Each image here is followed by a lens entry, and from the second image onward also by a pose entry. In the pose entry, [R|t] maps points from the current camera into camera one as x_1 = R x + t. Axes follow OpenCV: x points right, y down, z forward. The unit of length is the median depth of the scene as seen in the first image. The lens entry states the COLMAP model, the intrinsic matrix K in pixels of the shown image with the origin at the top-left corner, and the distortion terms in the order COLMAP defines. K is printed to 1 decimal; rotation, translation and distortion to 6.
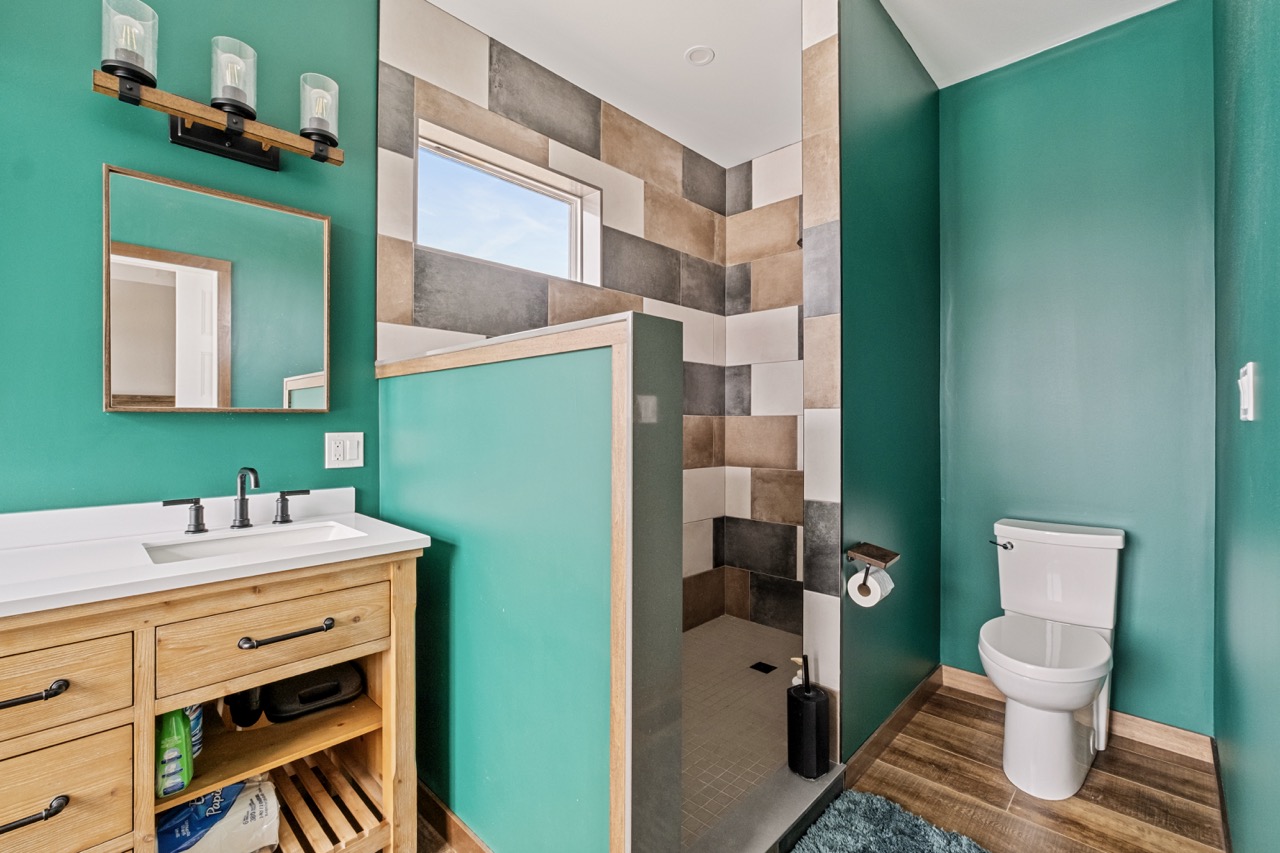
lens RADIAL K [[554.2, 0, 637.3], [0, 554.2, 427.3], [0, 0, 1]] dist [-0.002990, 0.000400]
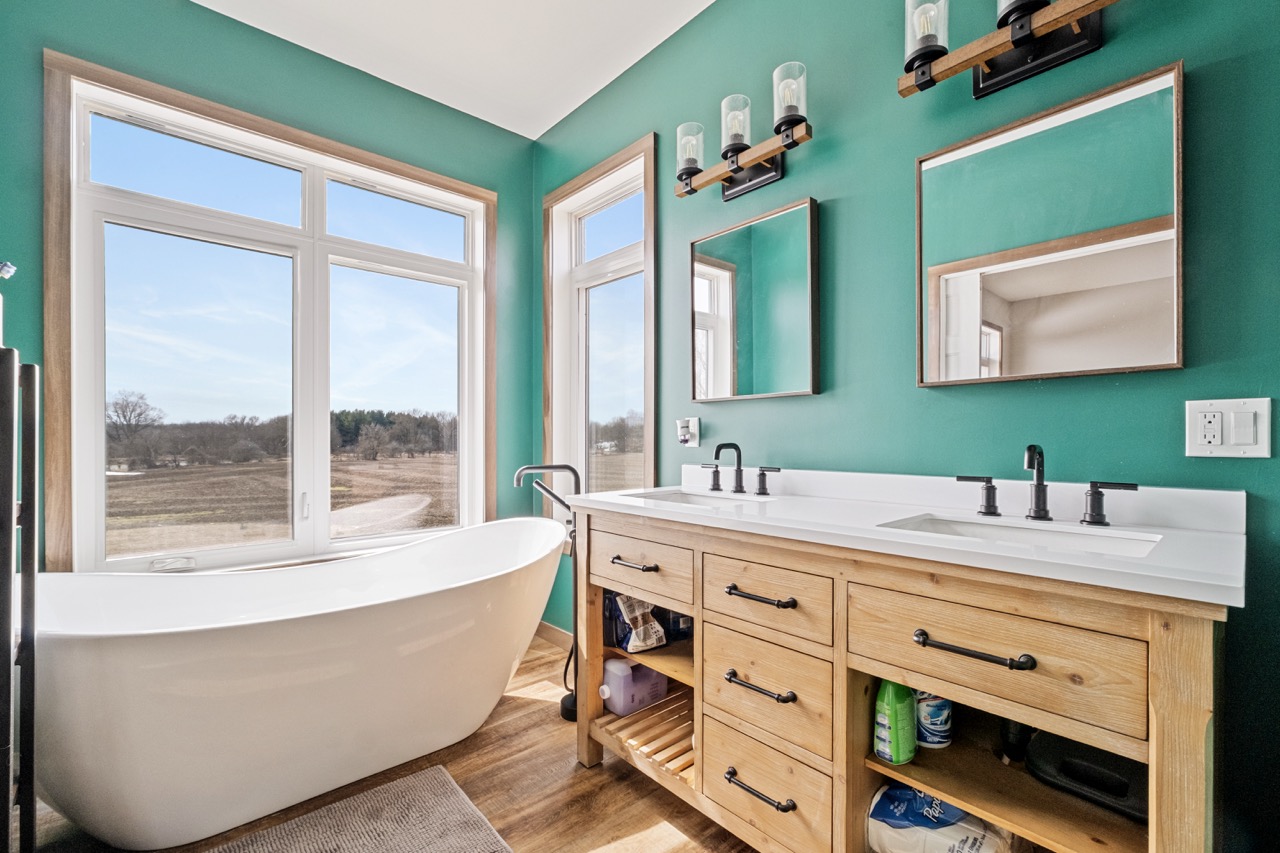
lens RADIAL K [[548.0, 0, 640.5], [0, 548.0, 440.4], [0, 0, 1]] dist [-0.001080, 0.000202]
pose [[-0.063670, 0.002946, -0.997967, 0.131425], [-0.004534, 0.999984, 0.003242, 0.067291], [0.997961, 0.004731, -0.063656, 0.485998]]
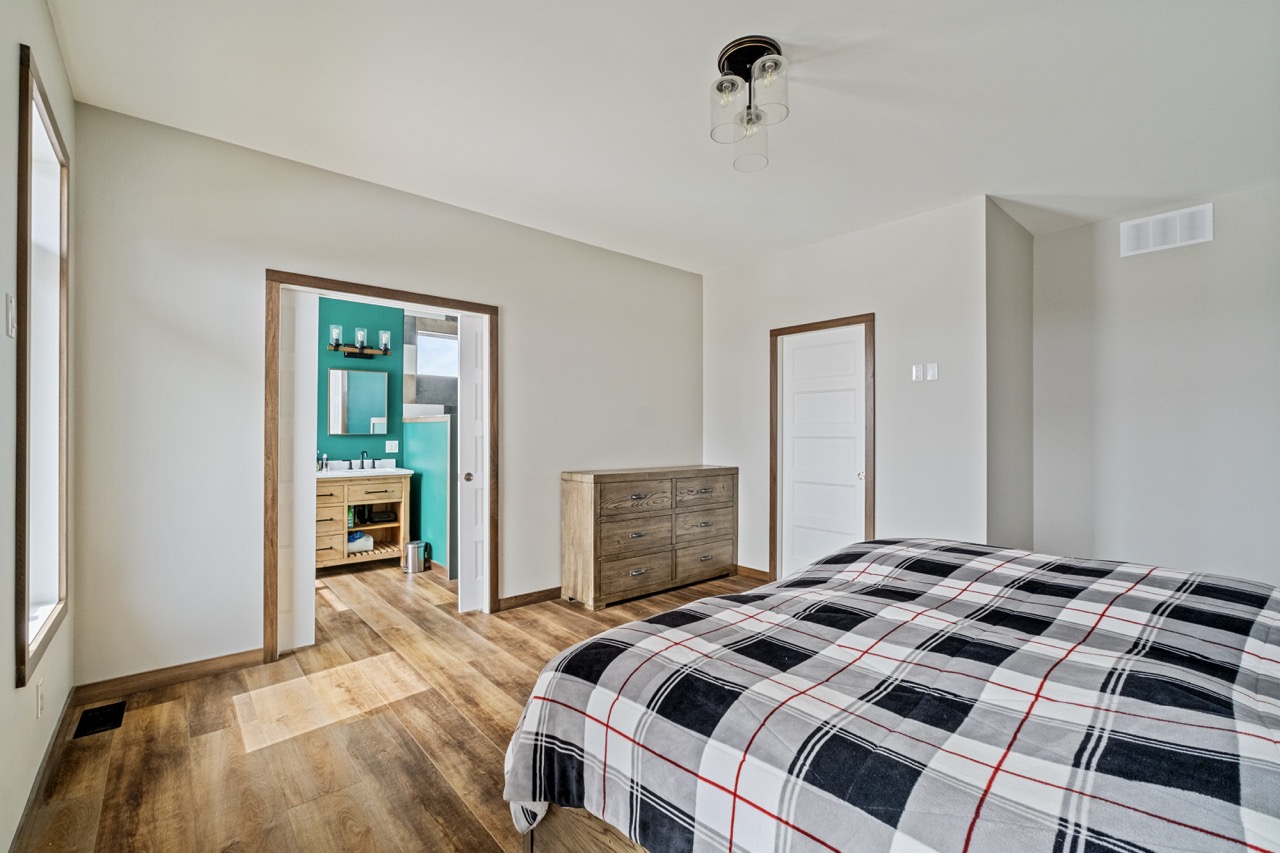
lens RADIAL K [[556.0, 0, 643.2], [0, 556.0, 432.8], [0, 0, 1]] dist [-0.001406, 0.000047]
pose [[0.996611, 0.004441, -0.082144, 1.323100], [-0.004664, 0.999986, -0.002519, -0.040221], [0.082132, 0.002893, 0.996617, -2.327218]]
